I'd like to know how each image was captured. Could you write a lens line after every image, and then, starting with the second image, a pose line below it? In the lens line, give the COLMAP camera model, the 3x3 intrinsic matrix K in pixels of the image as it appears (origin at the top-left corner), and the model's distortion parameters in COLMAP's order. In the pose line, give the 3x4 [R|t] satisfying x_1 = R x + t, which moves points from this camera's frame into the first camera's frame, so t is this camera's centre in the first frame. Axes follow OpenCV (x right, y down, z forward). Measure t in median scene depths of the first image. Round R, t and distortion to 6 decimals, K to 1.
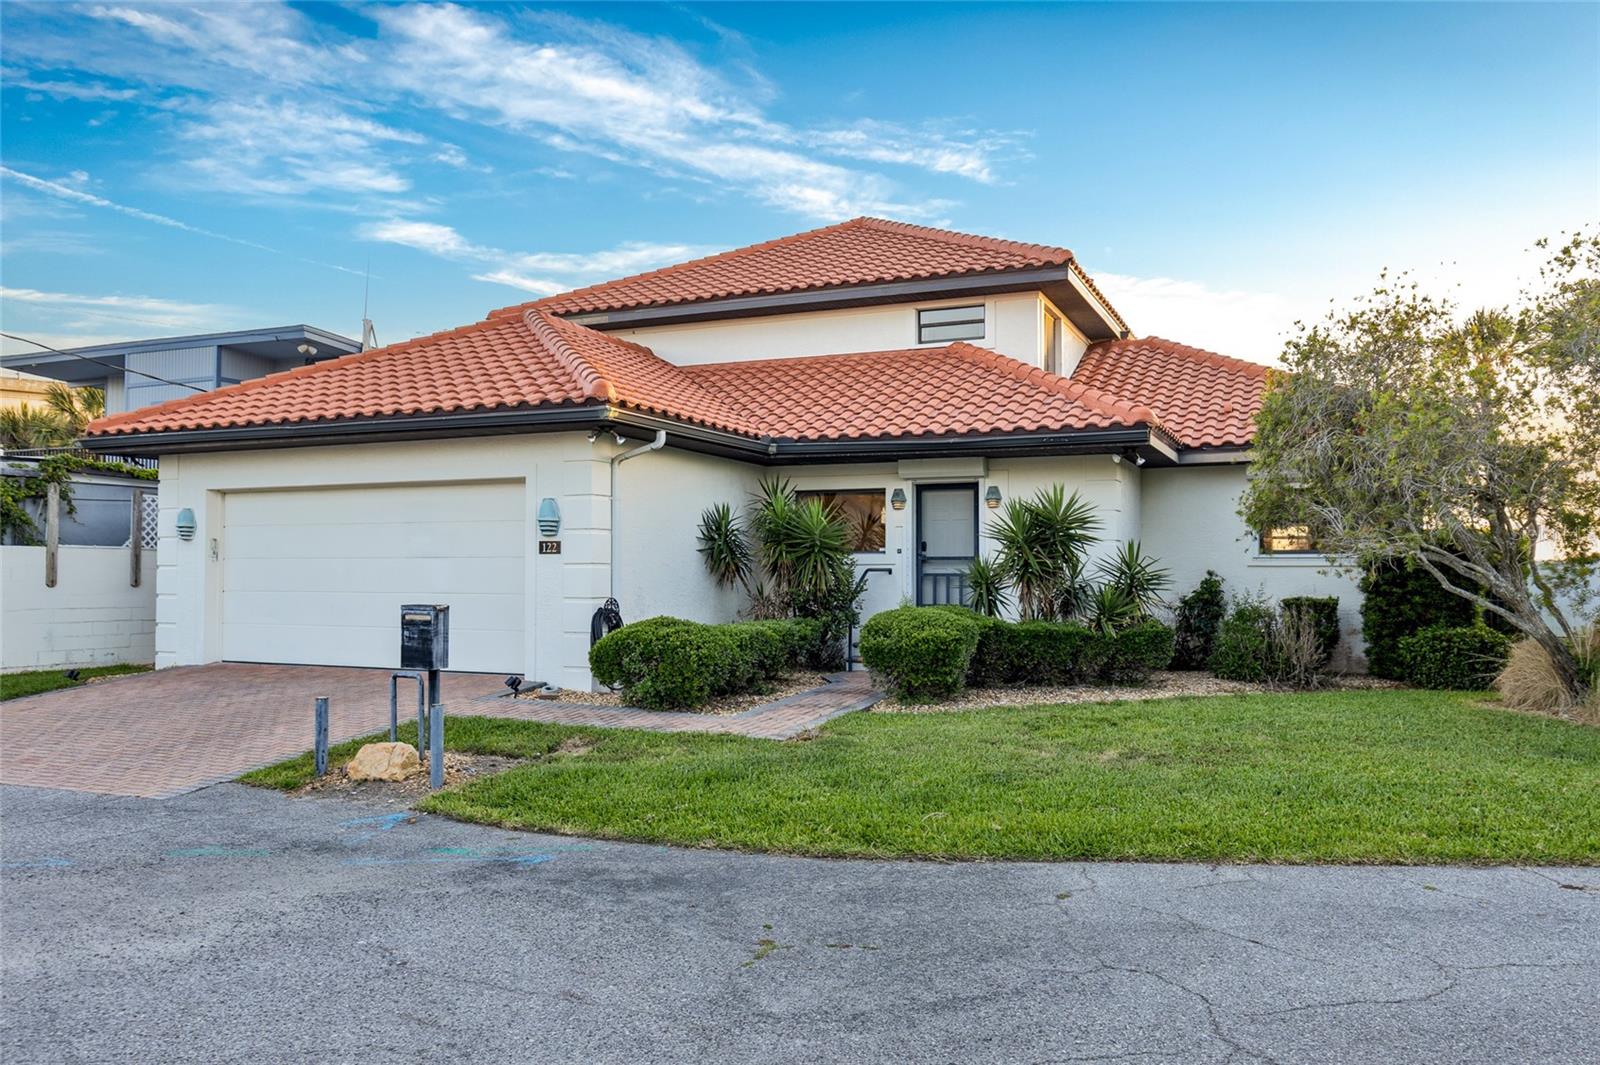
lens RADIAL K [[1219.2, 0, 800.0], [0, 1219.2, 532.5], [0, 0, 1]] dist [0.005844, 0.001944]
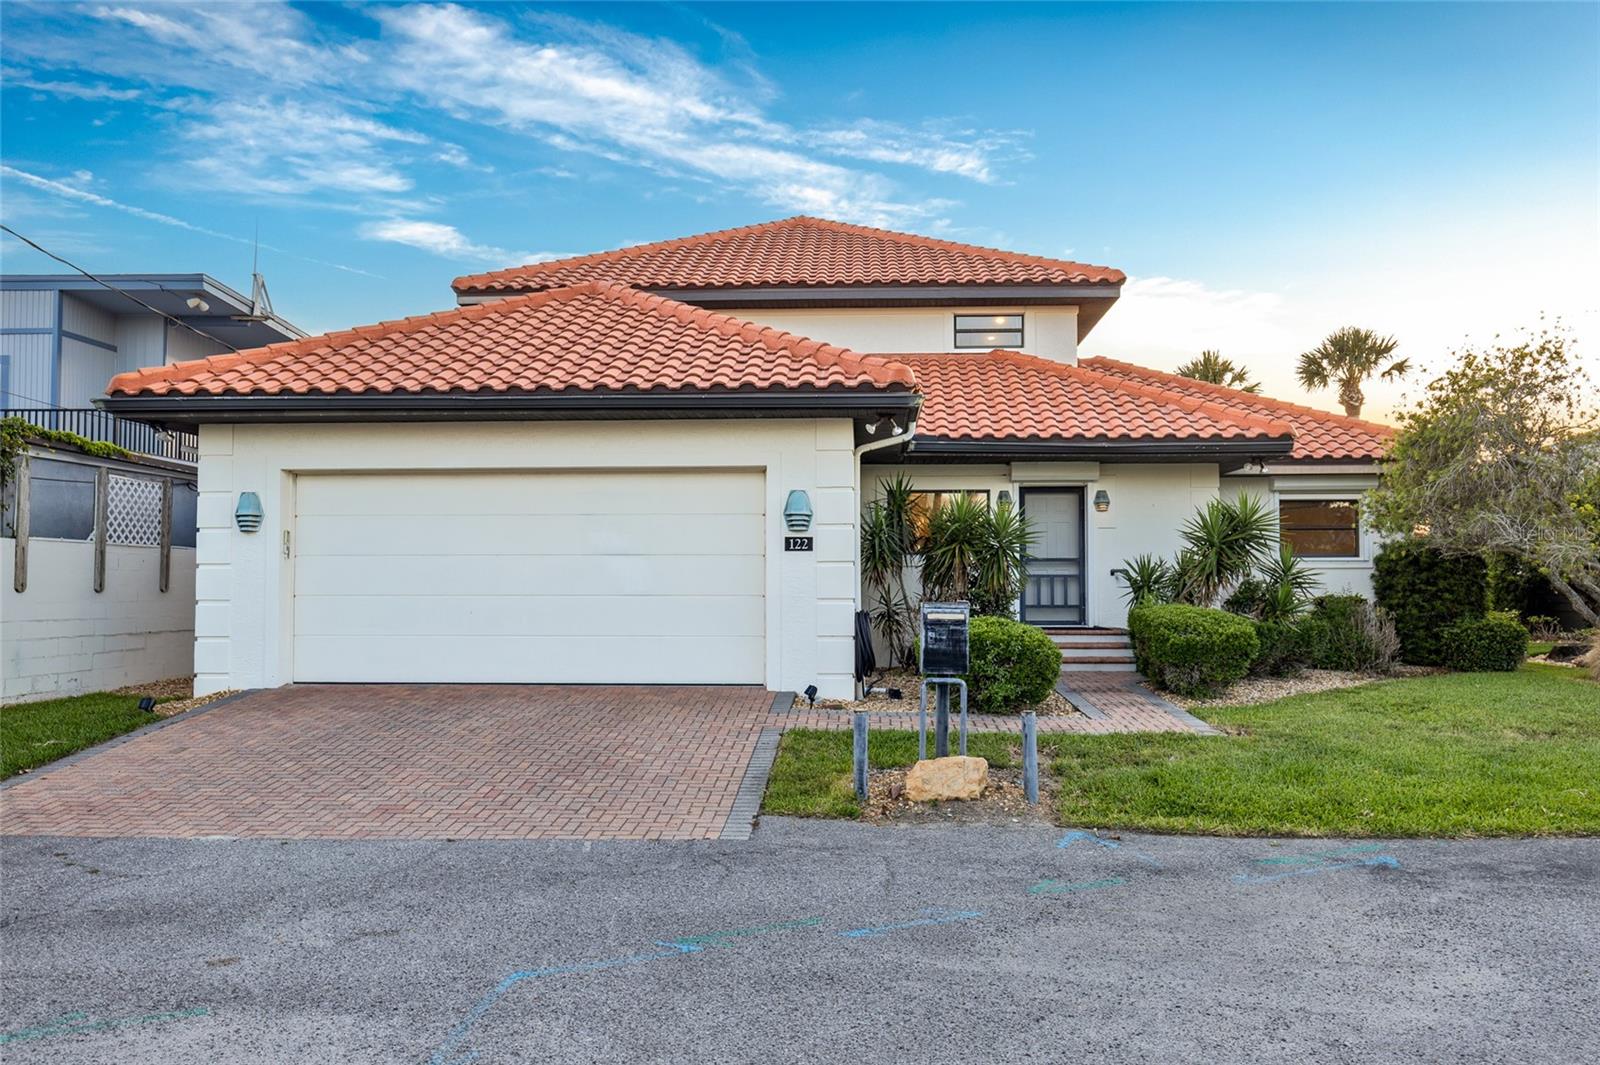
lens RADIAL K [[1219.2, 0, 800.0], [0, 1219.2, 532.5], [0, 0, 1]] dist [0.005844, 0.001944]
pose [[0.931002, 0.012932, 0.364786, -0.452207], [-0.009726, 0.999896, -0.010623, 0.011272], [-0.364886, 0.006343, 0.931031, 0.124656]]
